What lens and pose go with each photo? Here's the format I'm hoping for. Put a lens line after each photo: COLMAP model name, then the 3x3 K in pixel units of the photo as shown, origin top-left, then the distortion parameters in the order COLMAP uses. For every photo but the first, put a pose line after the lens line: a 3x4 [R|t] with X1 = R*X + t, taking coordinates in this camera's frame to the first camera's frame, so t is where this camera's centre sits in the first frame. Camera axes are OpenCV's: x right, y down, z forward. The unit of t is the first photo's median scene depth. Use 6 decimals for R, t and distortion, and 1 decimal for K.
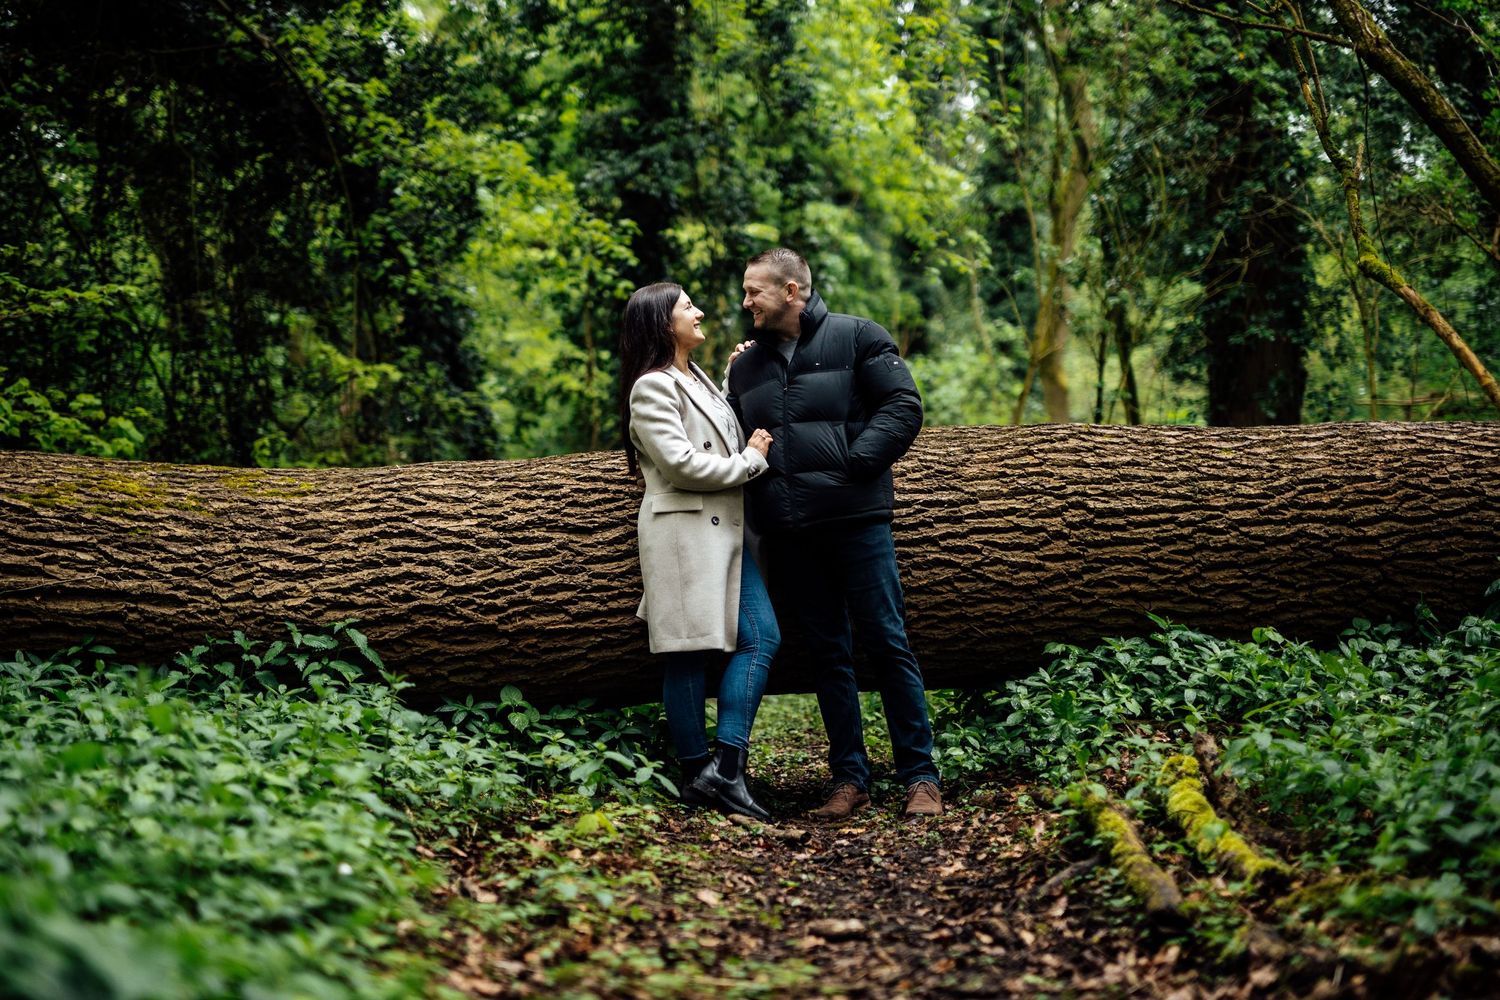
lens RADIAL K [[2112.7, 0, 761.7], [0, 2112.7, 437.0], [0, 0, 1]] dist [0.012611, 0.000000]
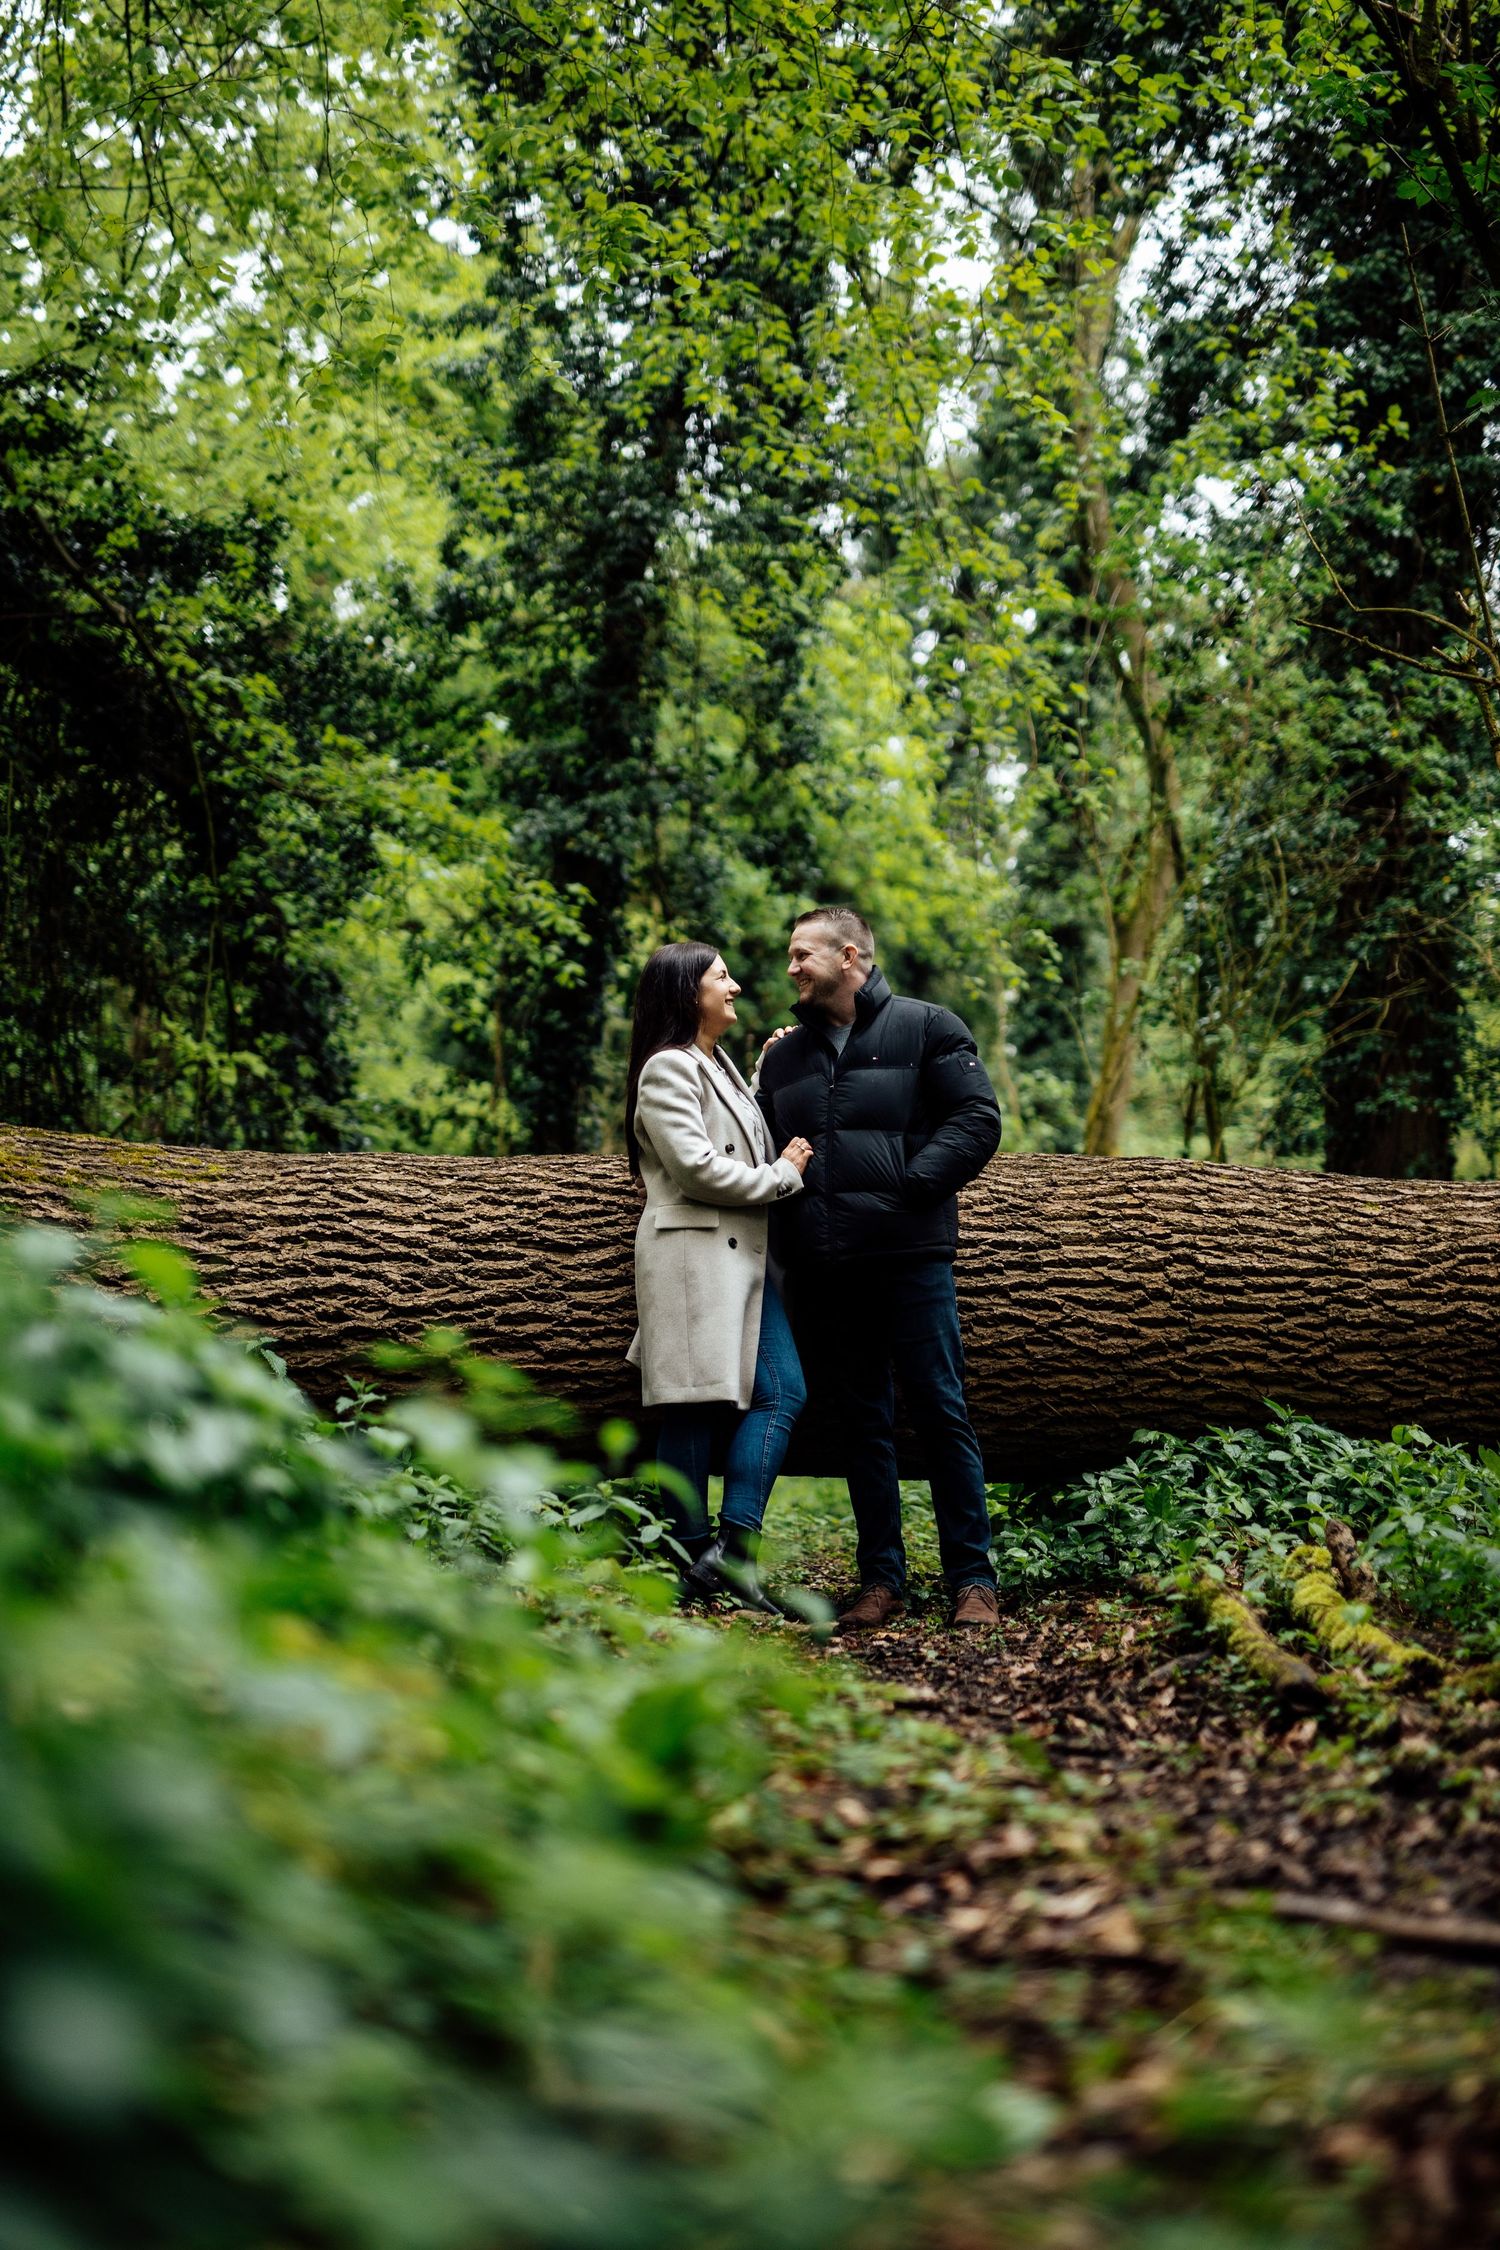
lens RADIAL K [[3169.0, 0, 749.2], [0, 3169.0, 1127.3], [0, 0, 1]] dist [0.012611, 0.000000]
pose [[0.996729, 0.069068, 0.041962, -0.067863], [-0.066976, 0.996532, -0.049370, 0.052690], [-0.045226, 0.046399, 0.997899, -0.188247]]
